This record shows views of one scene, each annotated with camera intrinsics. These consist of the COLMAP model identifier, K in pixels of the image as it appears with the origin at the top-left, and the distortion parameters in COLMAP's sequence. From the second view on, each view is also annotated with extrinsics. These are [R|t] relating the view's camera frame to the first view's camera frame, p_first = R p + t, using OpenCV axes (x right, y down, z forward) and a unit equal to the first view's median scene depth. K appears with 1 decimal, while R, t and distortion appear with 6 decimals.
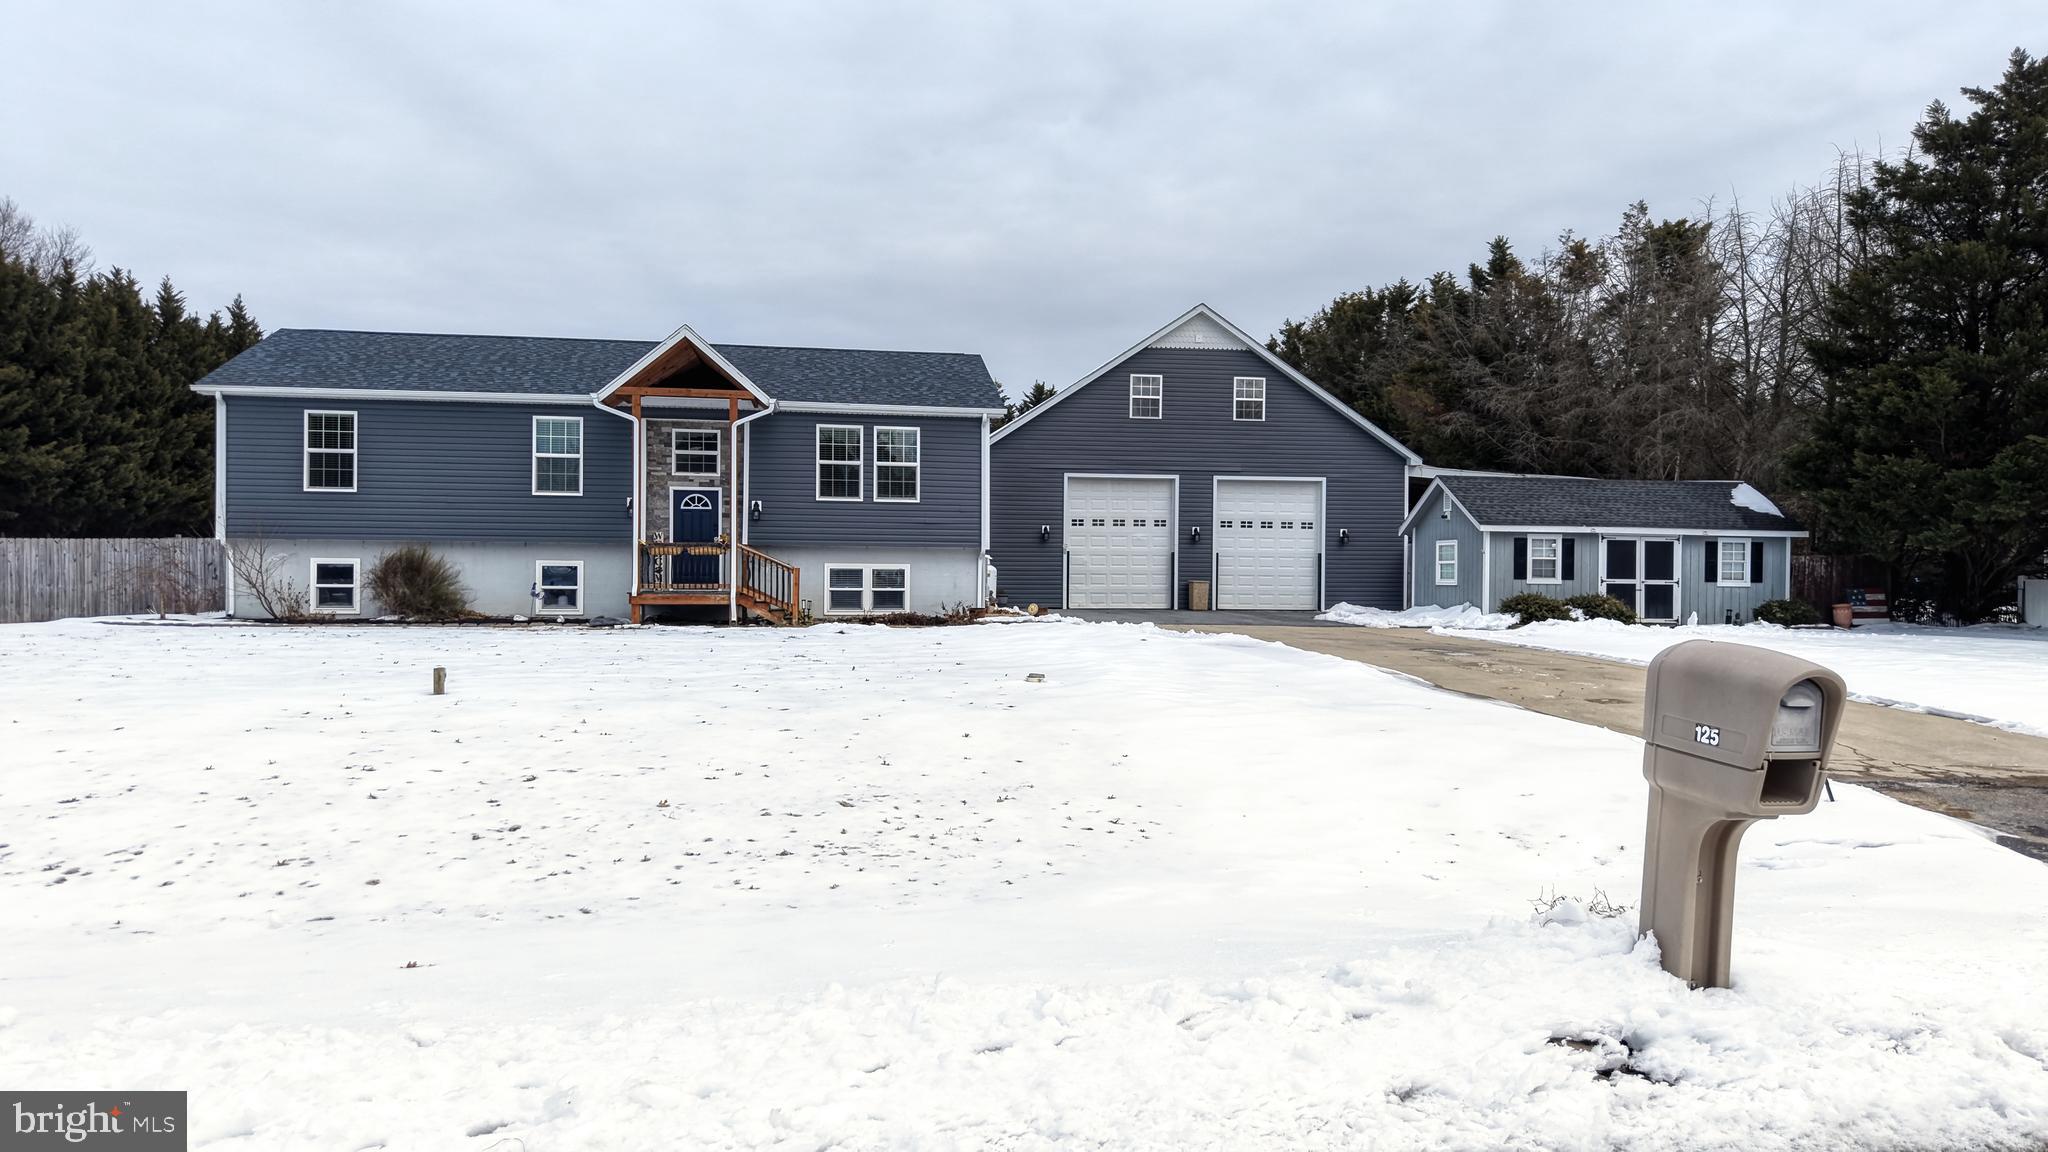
lens RADIAL K [[1366.2, 0, 1020.0], [0, 1366.2, 576.1], [0, 0, 1]] dist [0.037656, -0.046988]
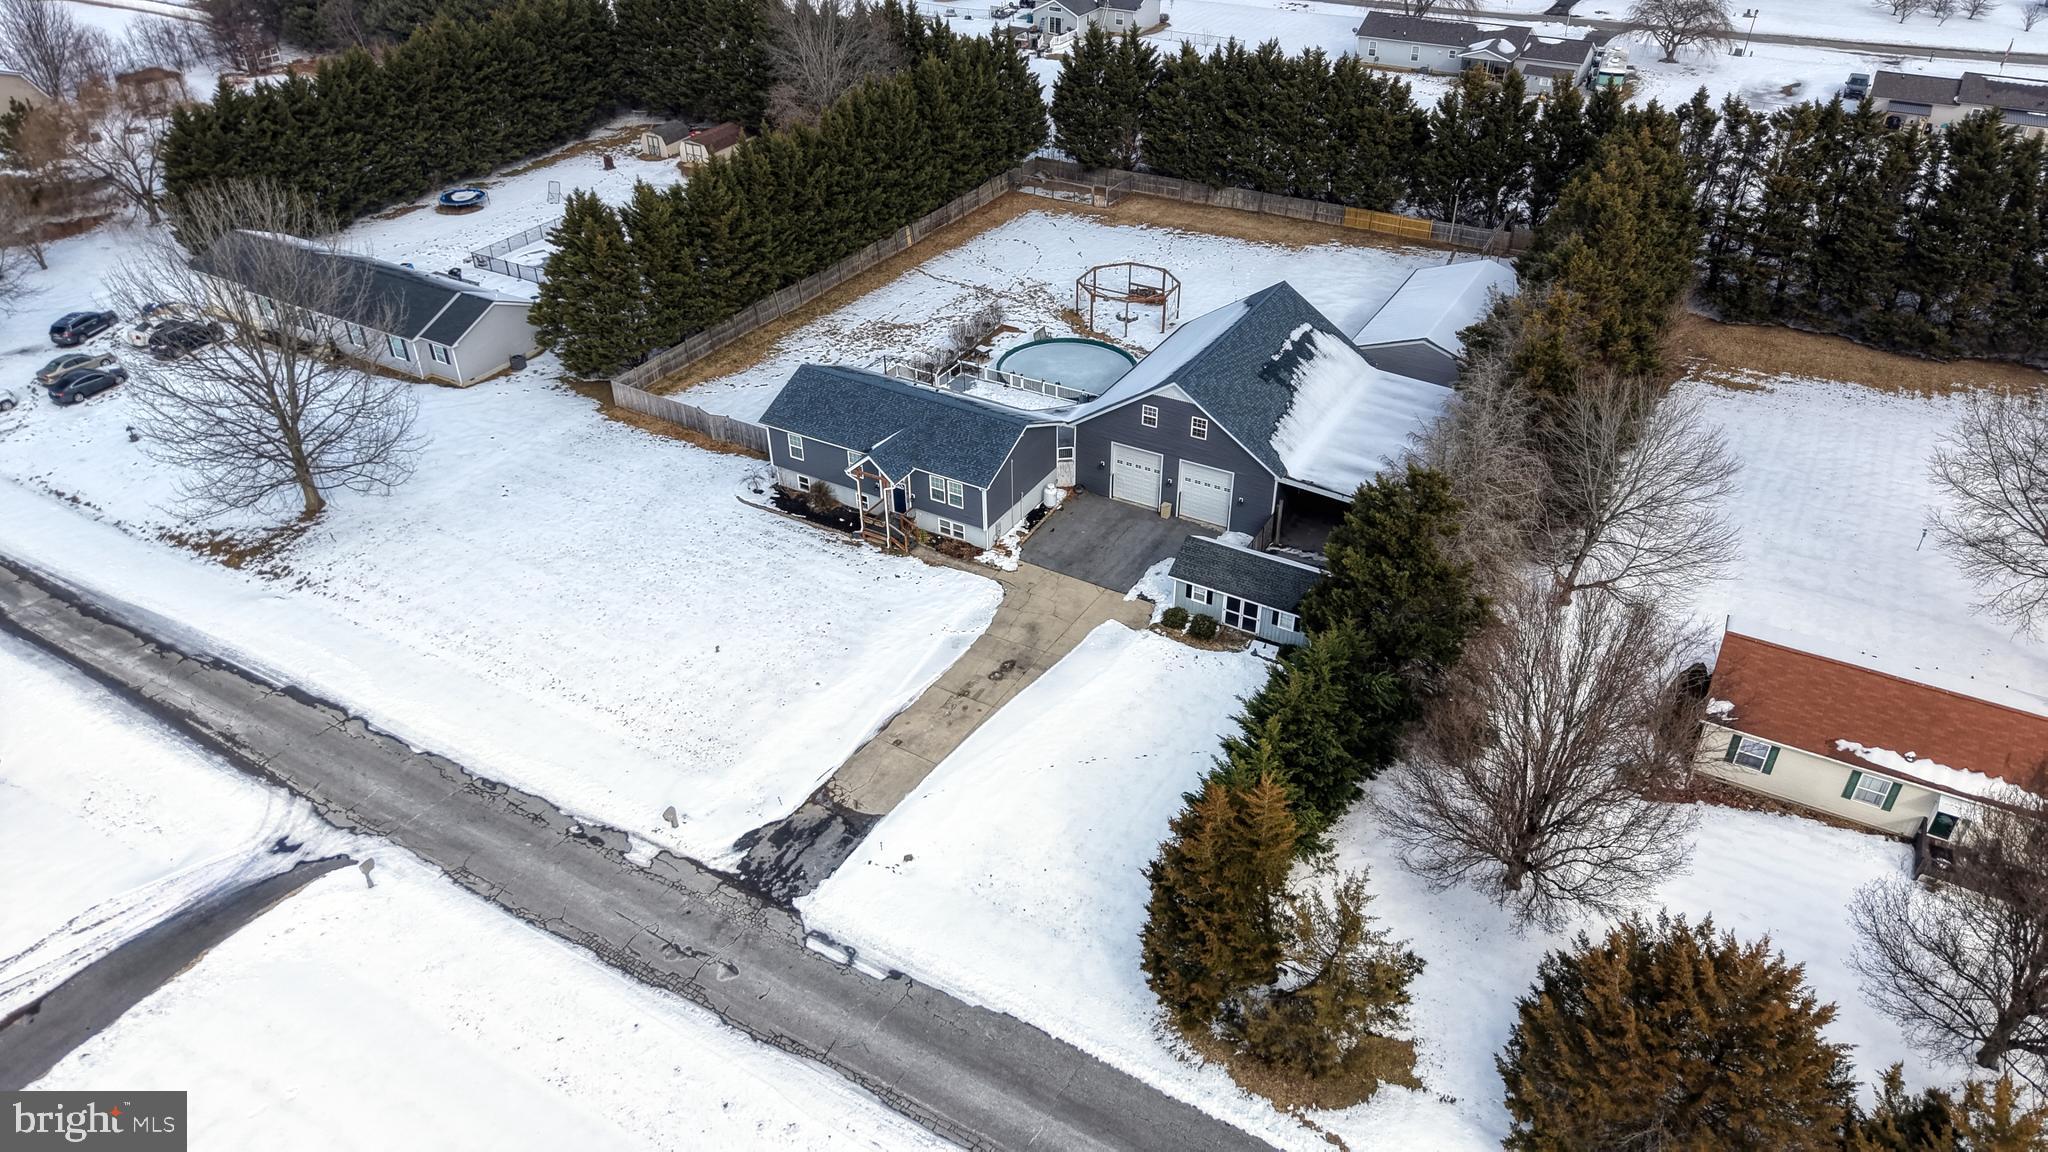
lens RADIAL K [[1366.2, 0, 1012.5], [0, 1366.2, 581.4], [0, 0, 1]] dist [0.037656, -0.046988]
pose [[0.772815, 0.343181, -0.533838, 1.365747], [0.016244, 0.830206, 0.557220, -1.316861], [0.634423, -0.439300, 0.636021, -0.637636]]
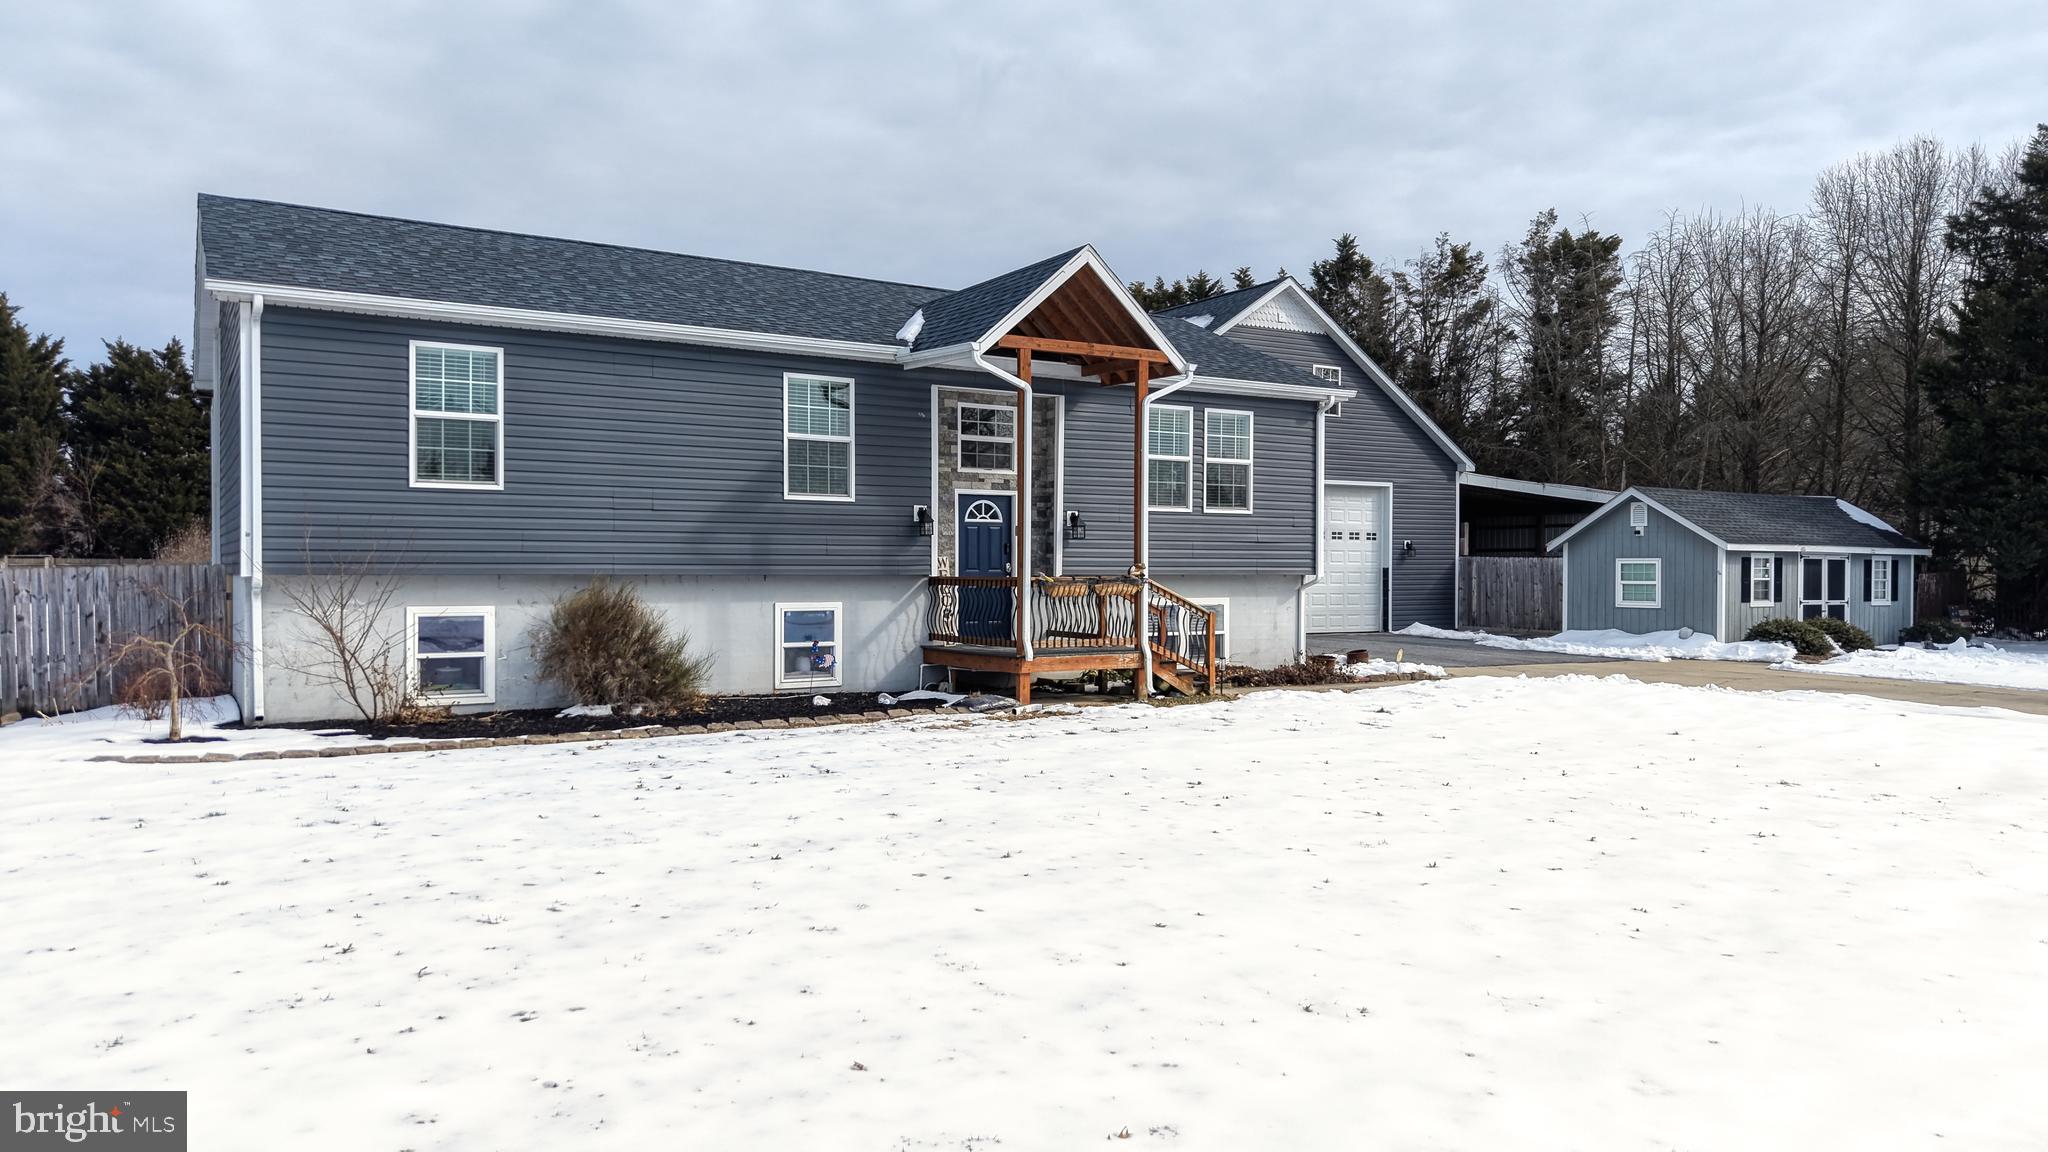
lens RADIAL K [[1366.2, 0, 1018.9], [0, 1366.2, 577.9], [0, 0, 1]] dist [0.037656, -0.046988]
pose [[0.922493, -0.008294, 0.385925, -0.444494], [0.004712, 0.999937, 0.010227, -0.026061], [-0.385985, -0.007616, 0.922473, 0.343854]]
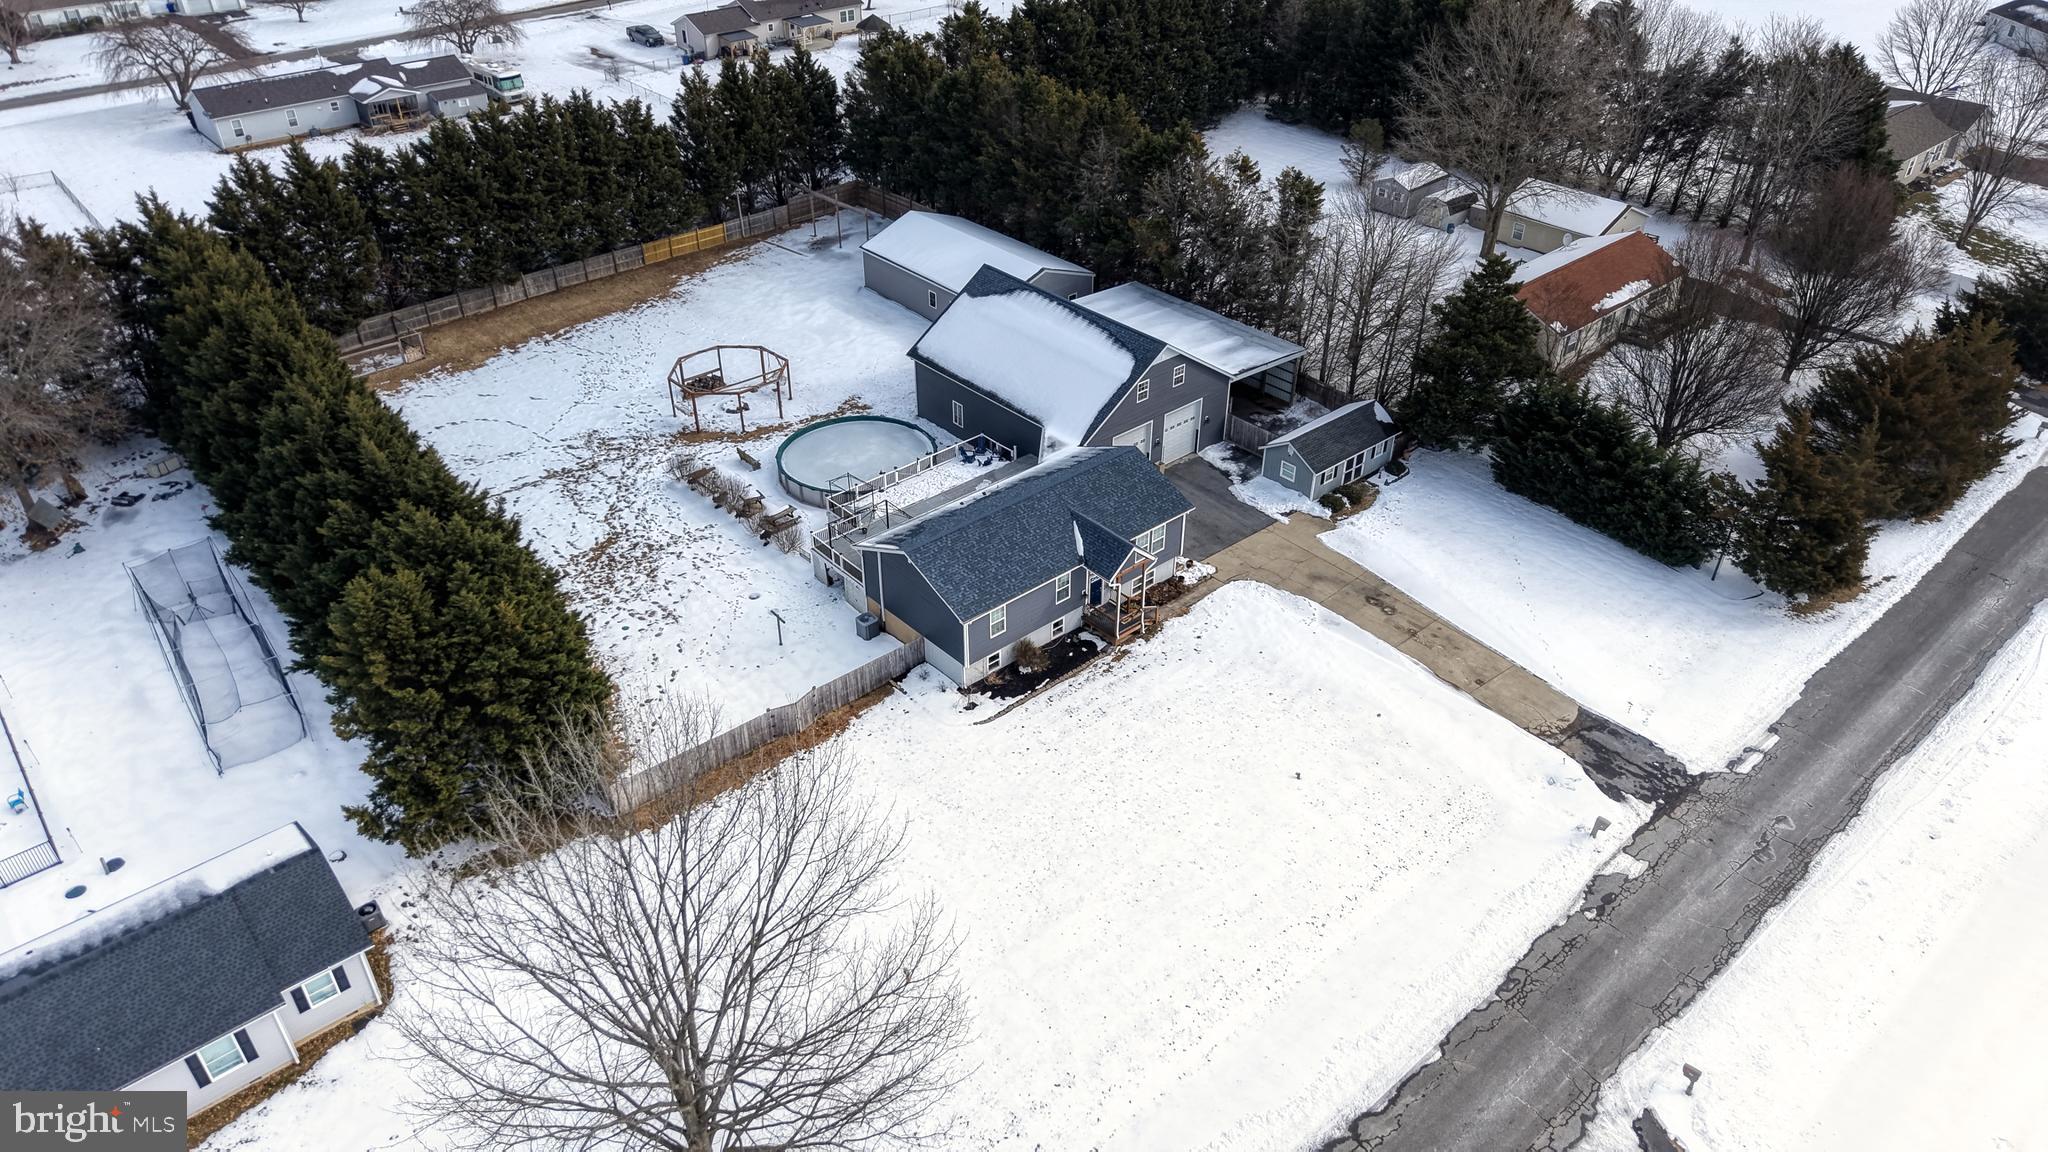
lens RADIAL K [[1366.2, 0, 1024.8], [0, 1366.2, 580.5], [0, 0, 1]] dist [0.037656, -0.046988]
pose [[0.846166, -0.309729, 0.433672, -1.304705], [0.009107, 0.822052, 0.569340, -1.343990], [-0.532842, -0.477807, 0.698413, -0.602980]]
